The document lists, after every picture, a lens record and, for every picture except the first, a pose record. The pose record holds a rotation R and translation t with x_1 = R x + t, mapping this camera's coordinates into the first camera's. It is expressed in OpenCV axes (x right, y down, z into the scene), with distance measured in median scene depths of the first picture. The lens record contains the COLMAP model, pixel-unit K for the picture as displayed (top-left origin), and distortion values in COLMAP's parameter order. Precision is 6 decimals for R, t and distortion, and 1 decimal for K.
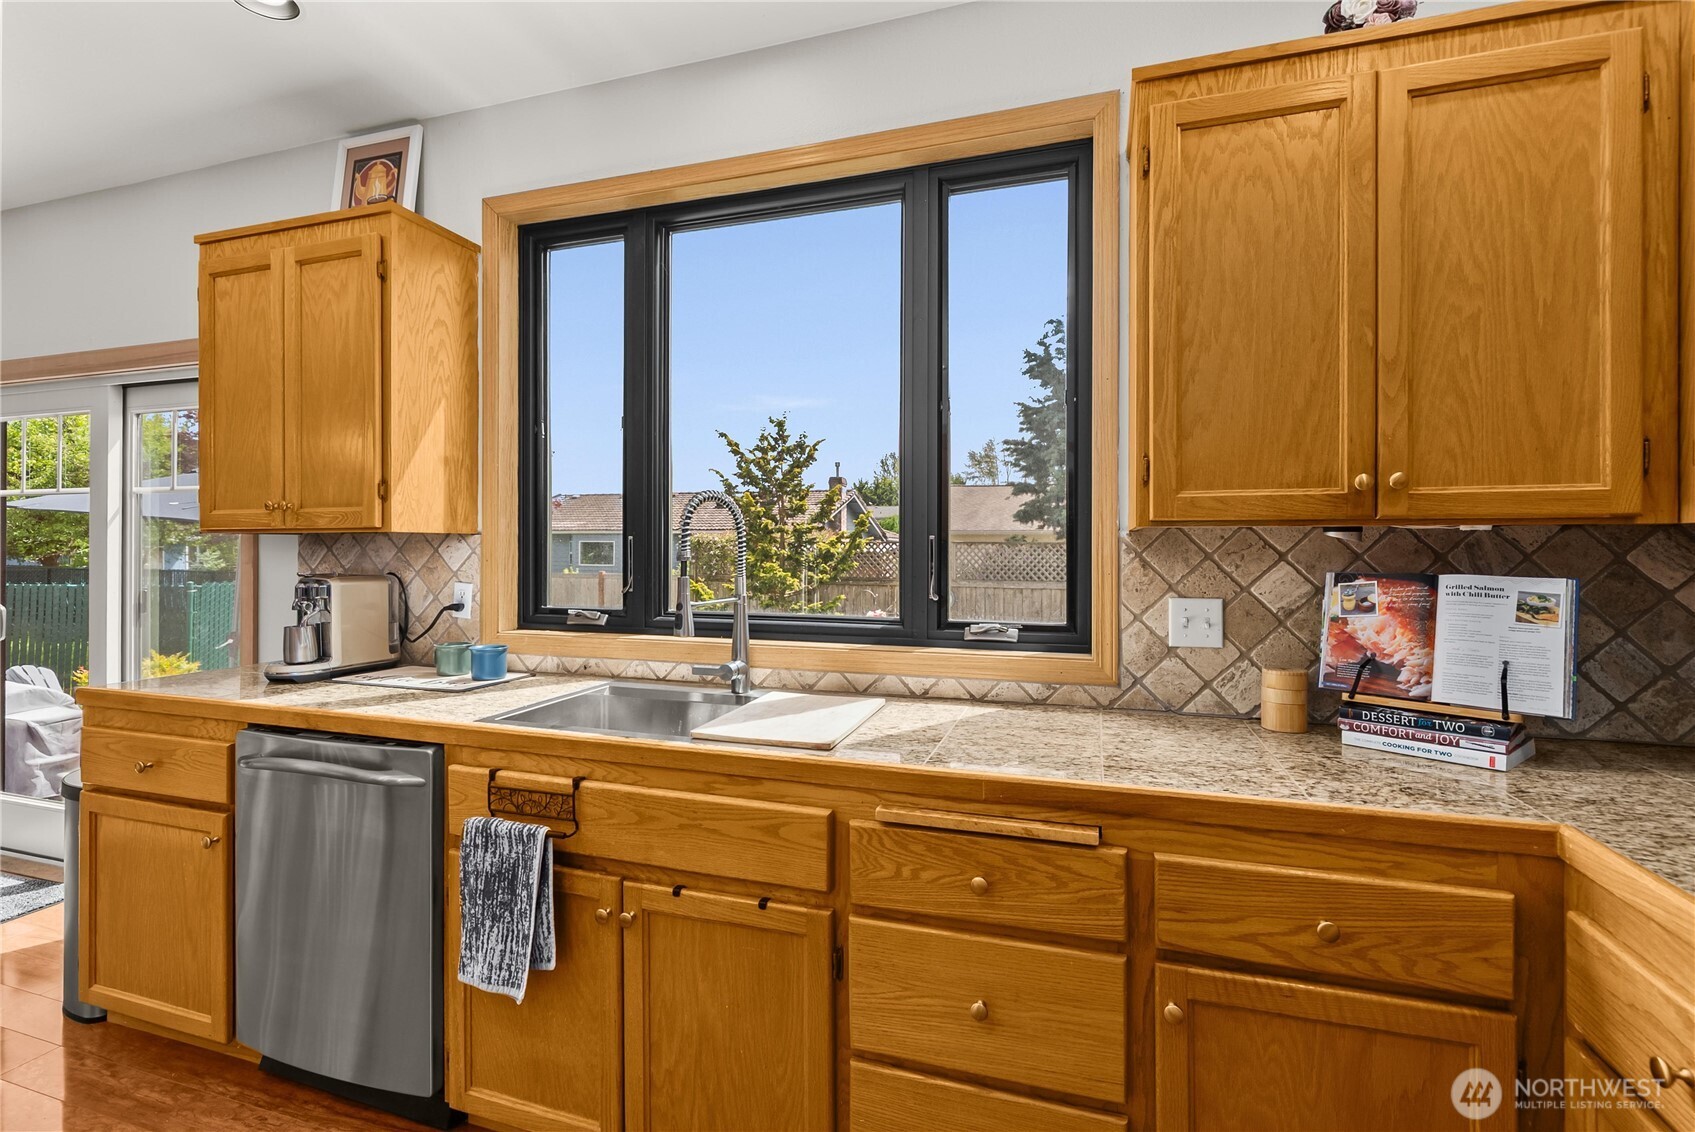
lens RADIAL K [[770.0, 0, 847.2], [0, 770.0, 553.7], [0, 0, 1]] dist [0.001691, -0.000131]
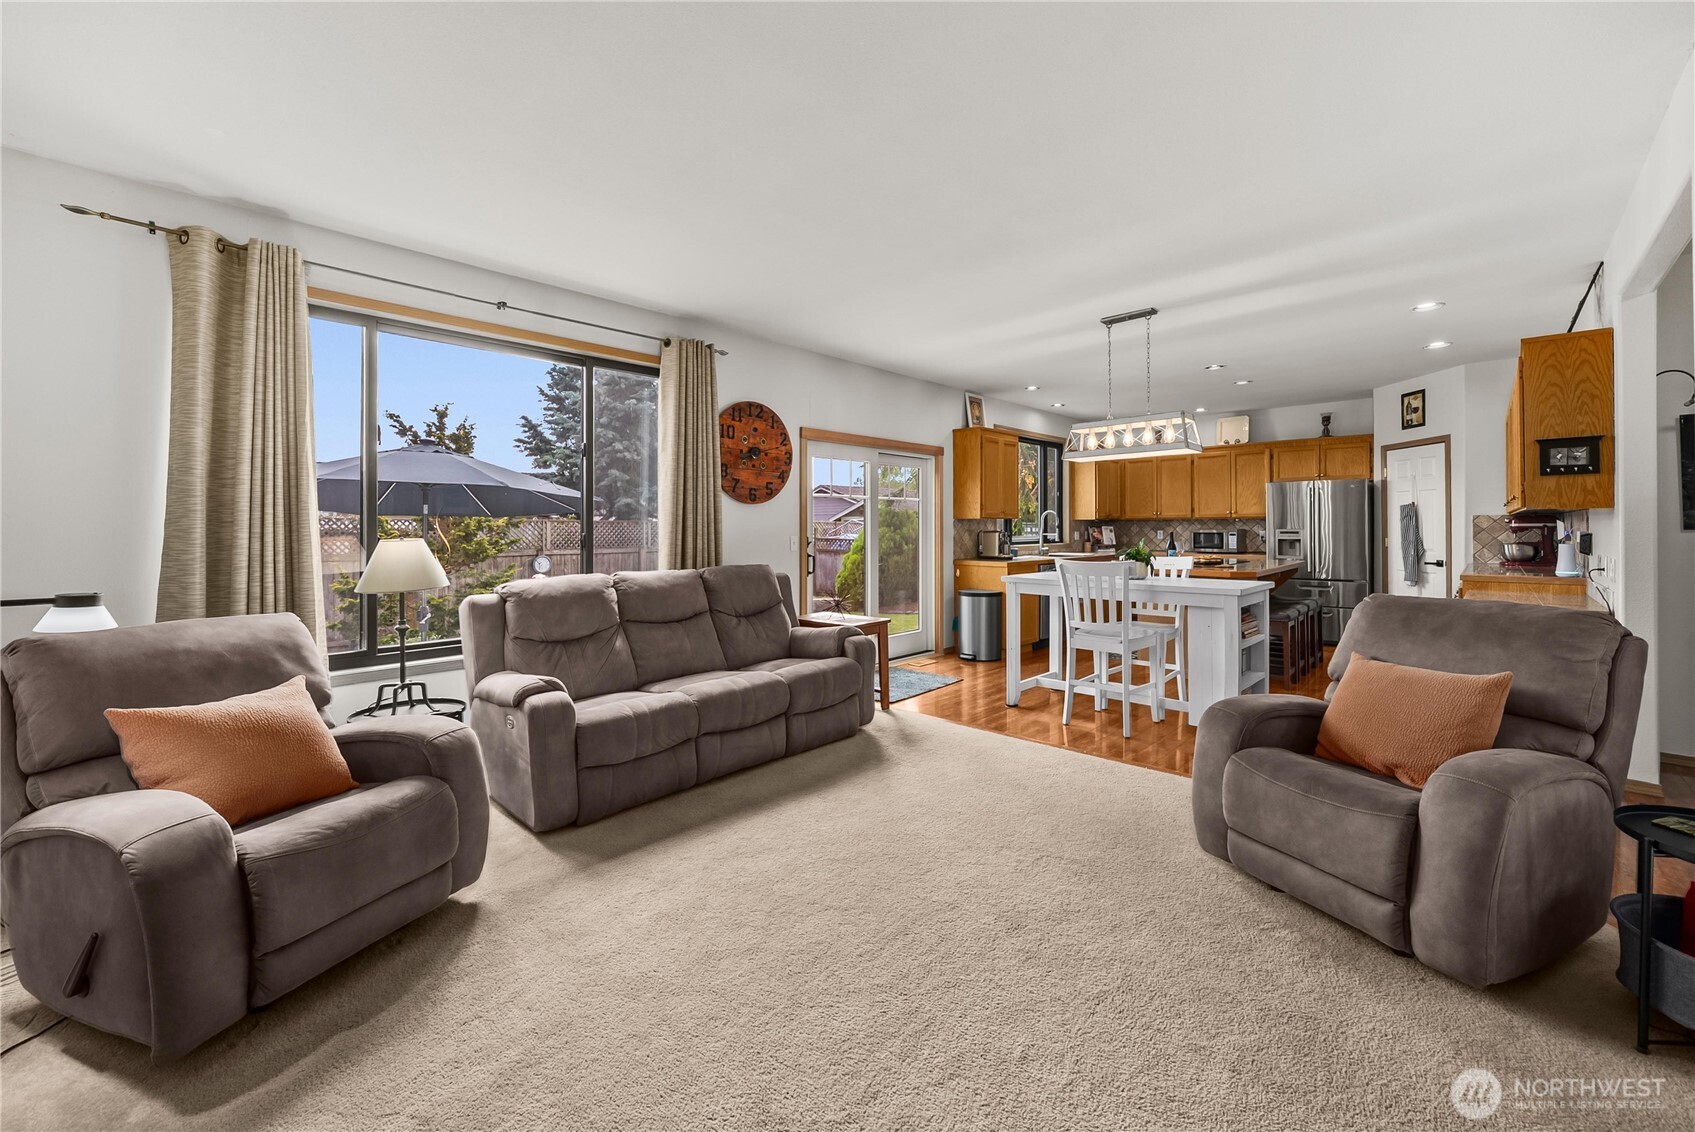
lens RADIAL K [[670.5, 0, 849.2], [0, 670.5, 528.8], [0, 0, 1]] dist [-0.000601, 0.000000]
pose [[0.431735, -0.008404, 0.901961, -6.066148], [0.010402, 0.999936, 0.004337, -0.000938], [-0.901940, 0.007510, 0.431795, 0.475408]]
